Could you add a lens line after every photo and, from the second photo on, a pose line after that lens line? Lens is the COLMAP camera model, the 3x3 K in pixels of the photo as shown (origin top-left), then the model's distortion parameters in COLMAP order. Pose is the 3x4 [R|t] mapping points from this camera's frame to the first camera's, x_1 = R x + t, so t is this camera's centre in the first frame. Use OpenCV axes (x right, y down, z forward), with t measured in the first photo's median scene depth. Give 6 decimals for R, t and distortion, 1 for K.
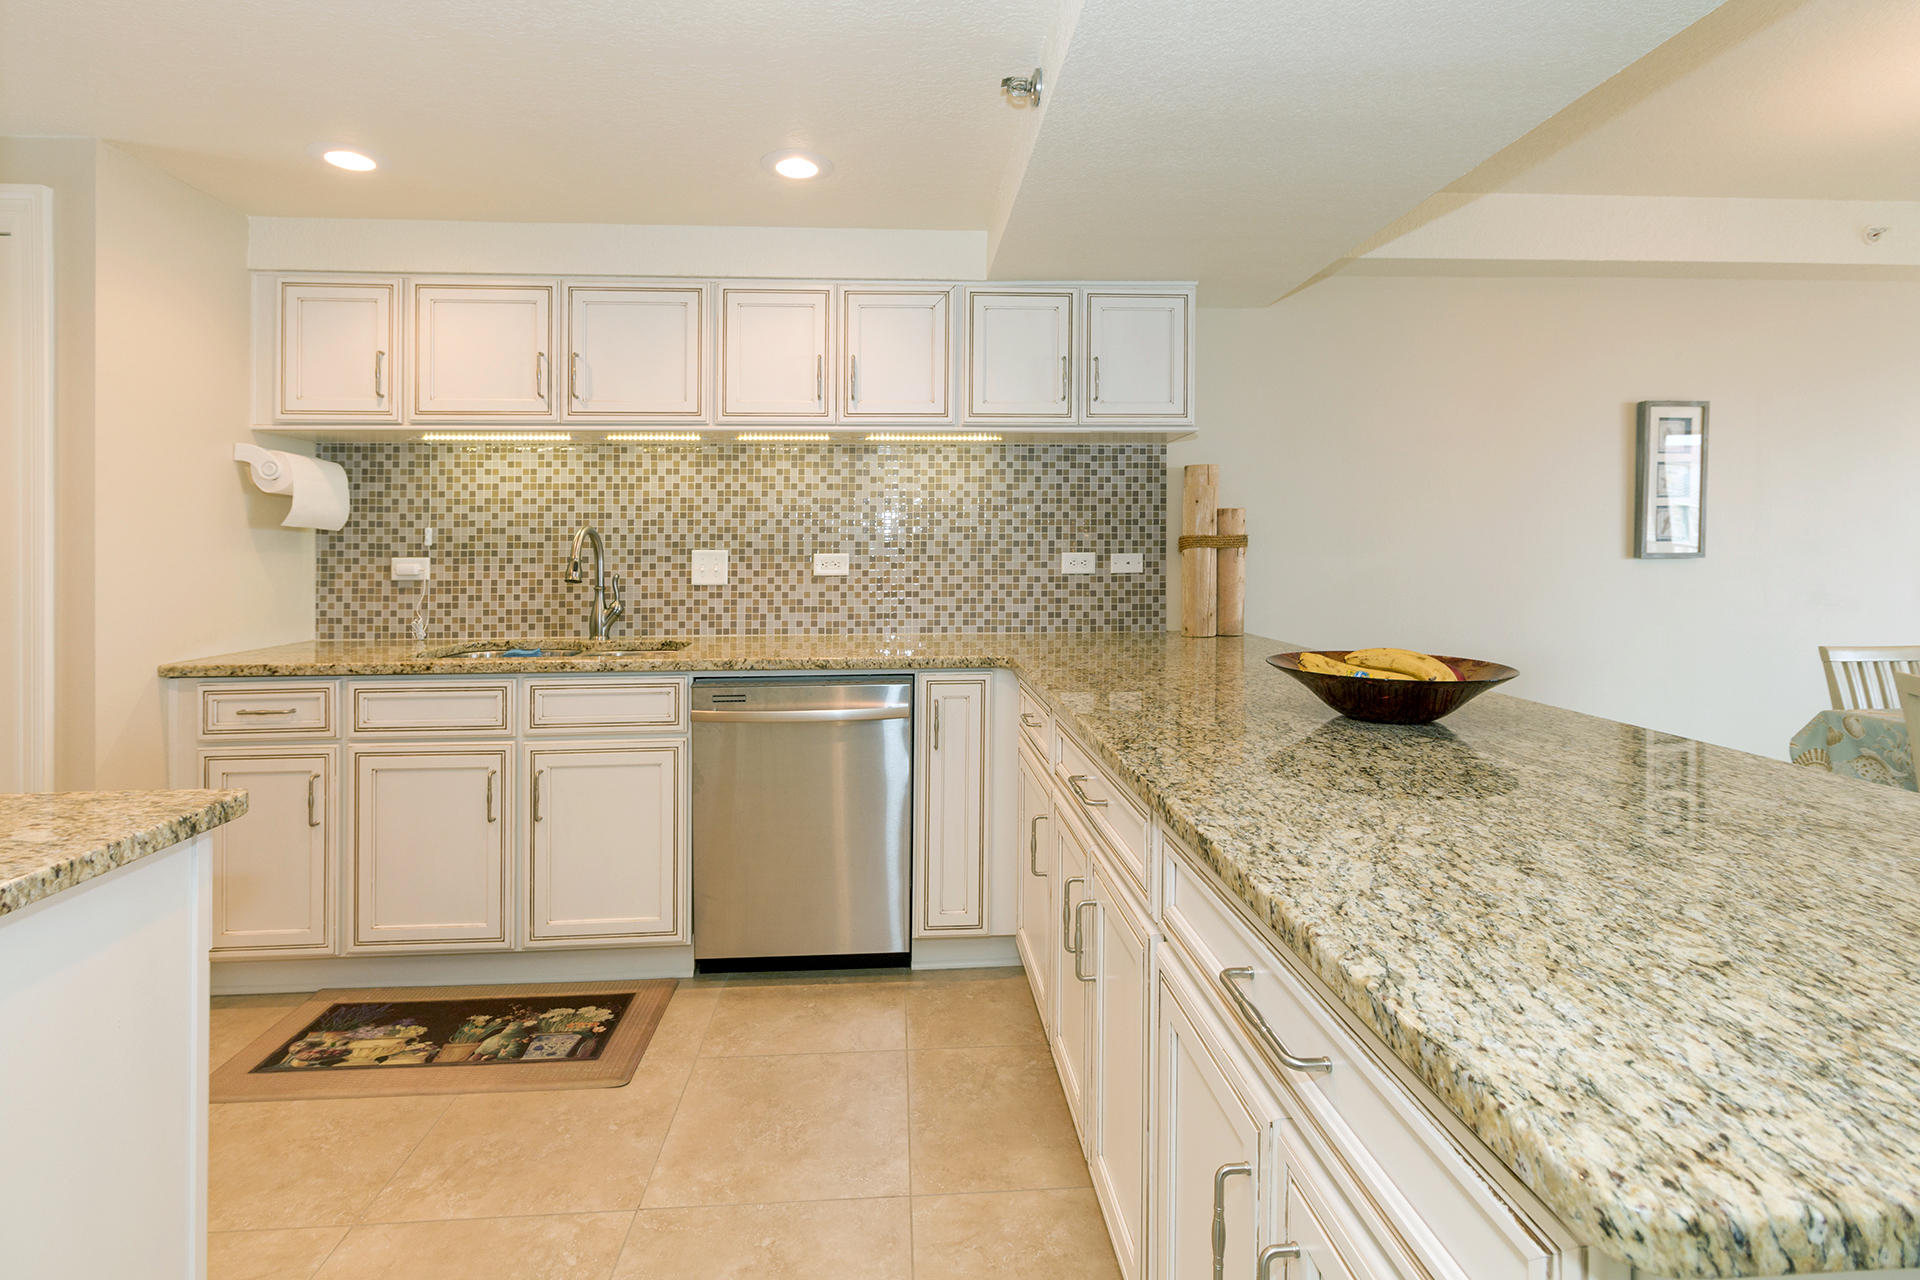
lens RADIAL K [[901.6, 0, 950.6], [0, 901.6, 546.8], [0, 0, 1]] dist [-0.000458, 0.000126]
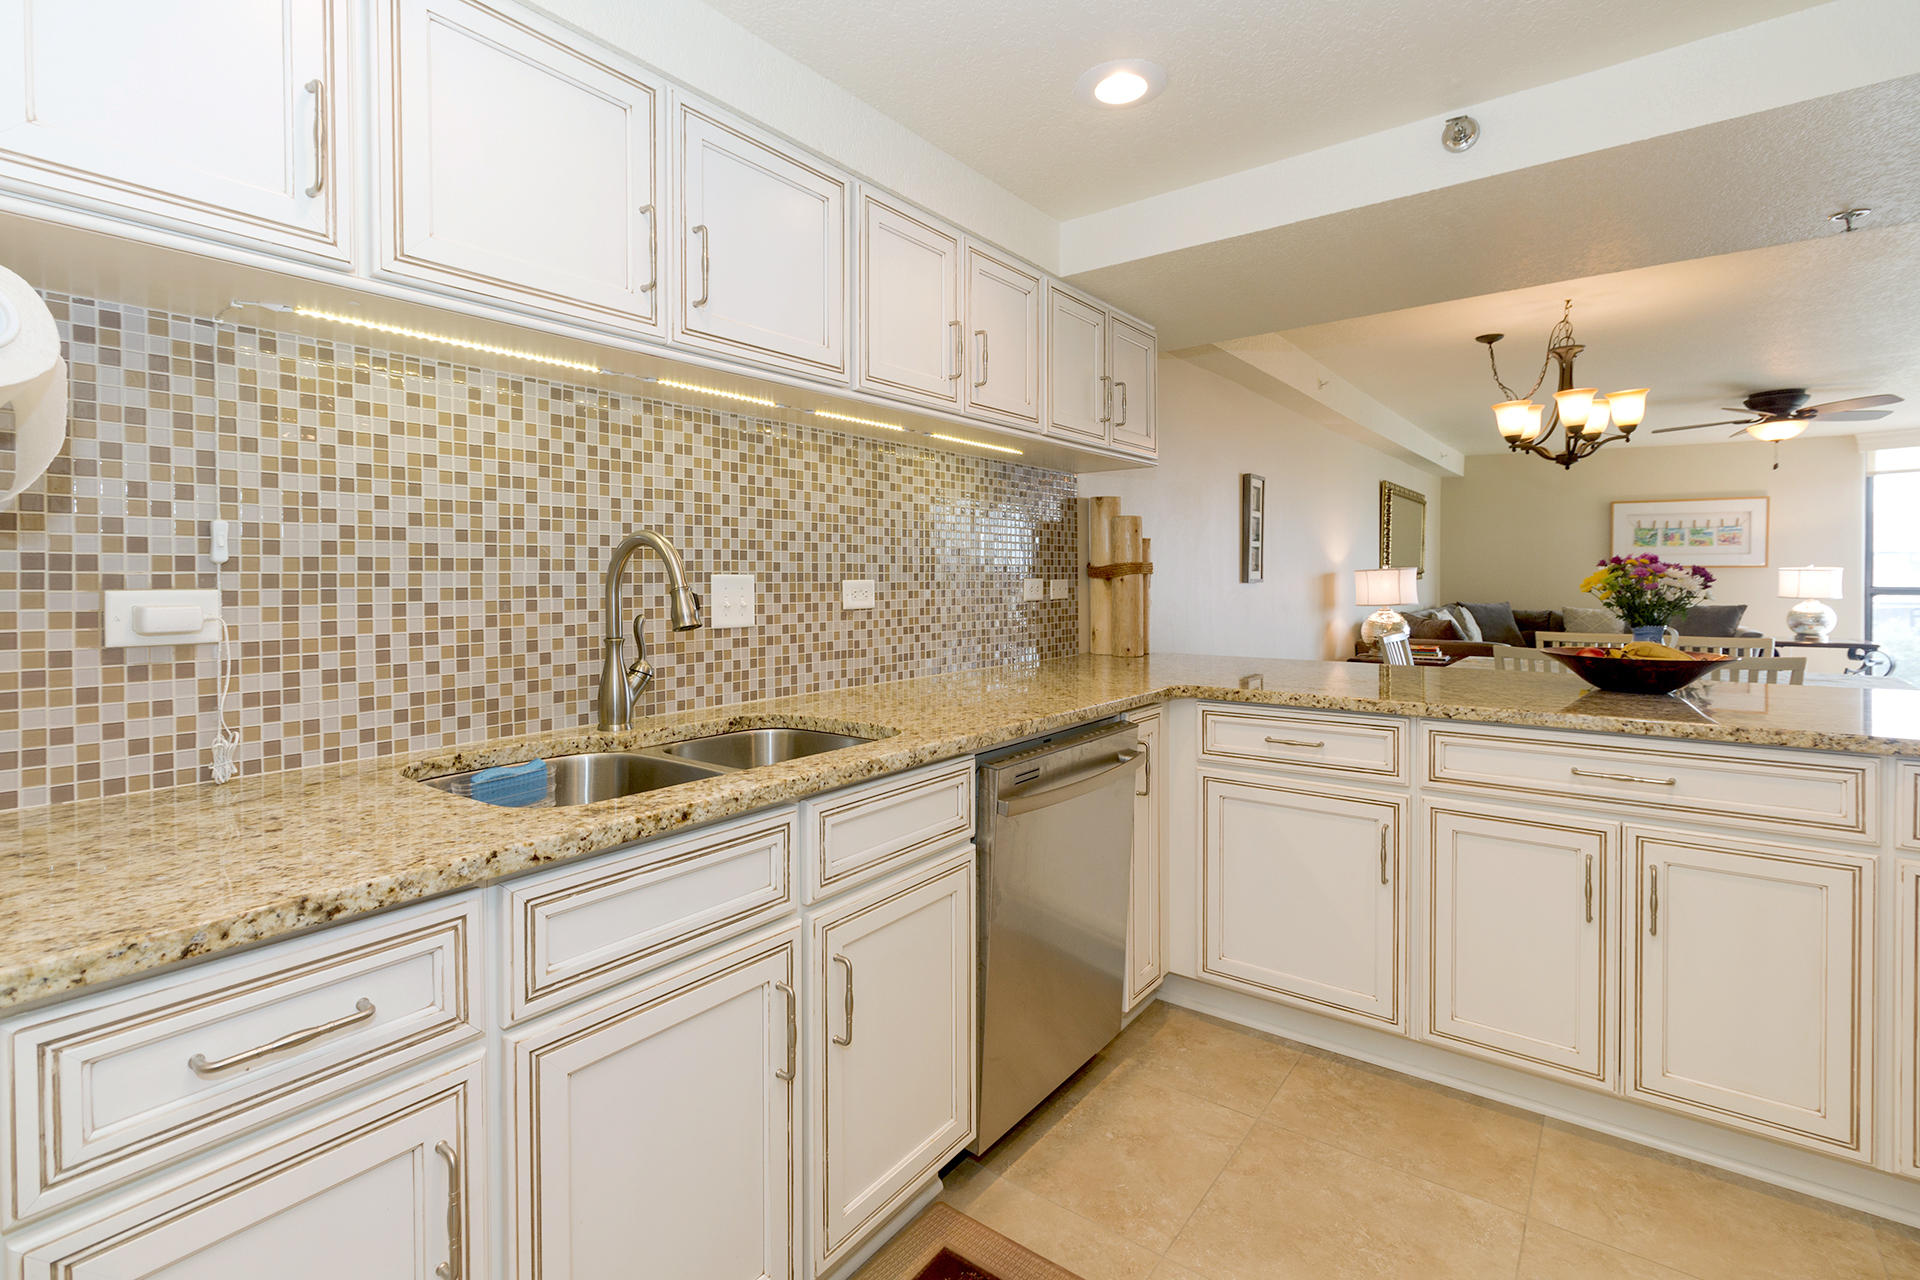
lens RADIAL K [[894.9, 0, 963.0], [0, 894.9, 582.8], [0, 0, 1]] dist [0.002568, 0.000430]
pose [[0.654139, -0.003101, 0.756368, -0.651459], [-0.003673, 0.999967, 0.007277, 0.004265], [-0.756366, -0.007538, 0.654106, 0.443093]]
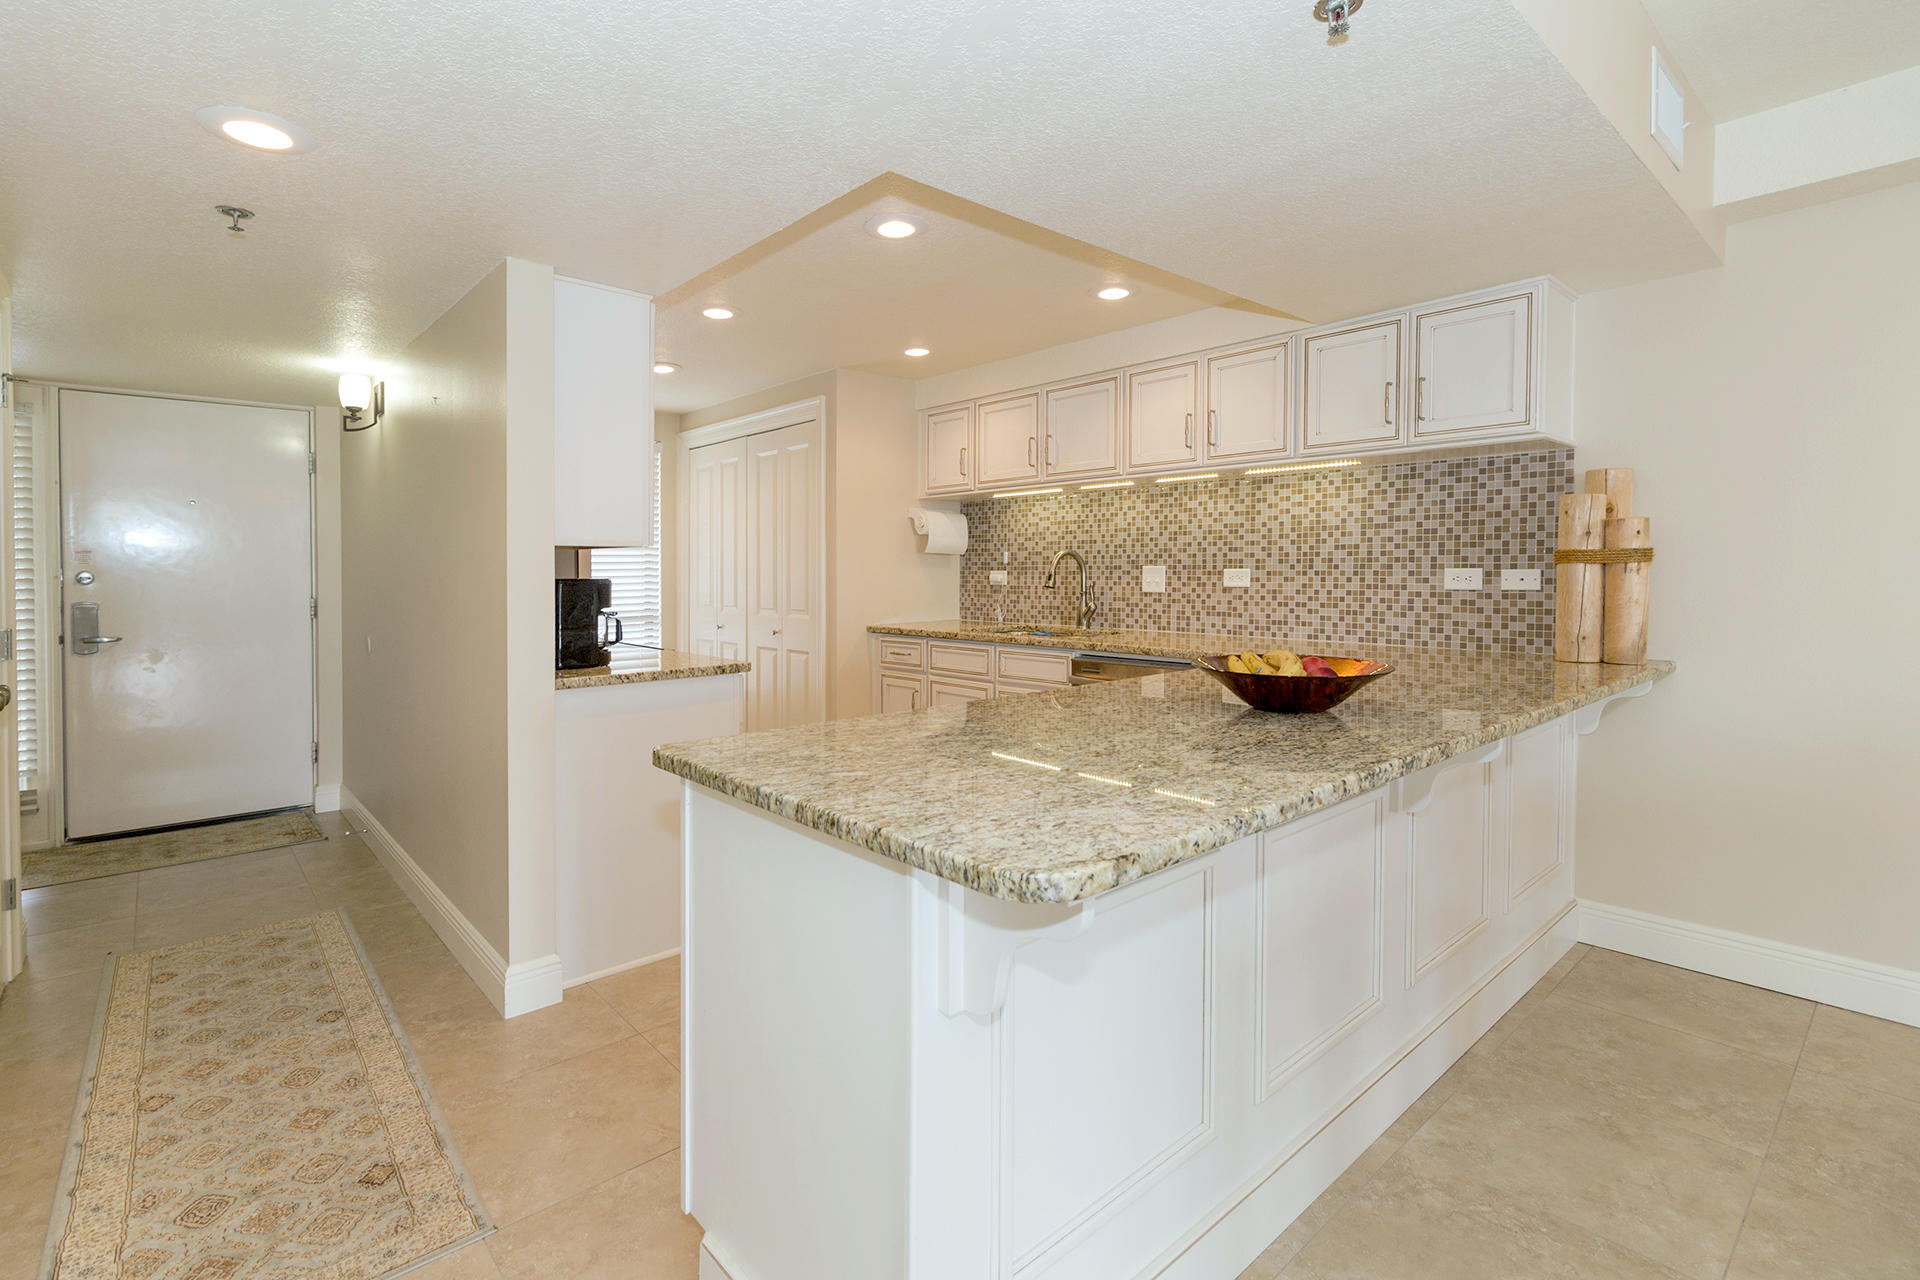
lens RADIAL K [[897.6, 0, 958.9], [0, 897.6, 569.1], [0, 0, 1]] dist [0.001254, 0.000192]
pose [[0.623419, 0.002524, -0.781884, 0.582512], [0.006039, 0.999949, 0.008043, -0.004059], [0.781864, -0.009736, 0.623372, -0.043598]]
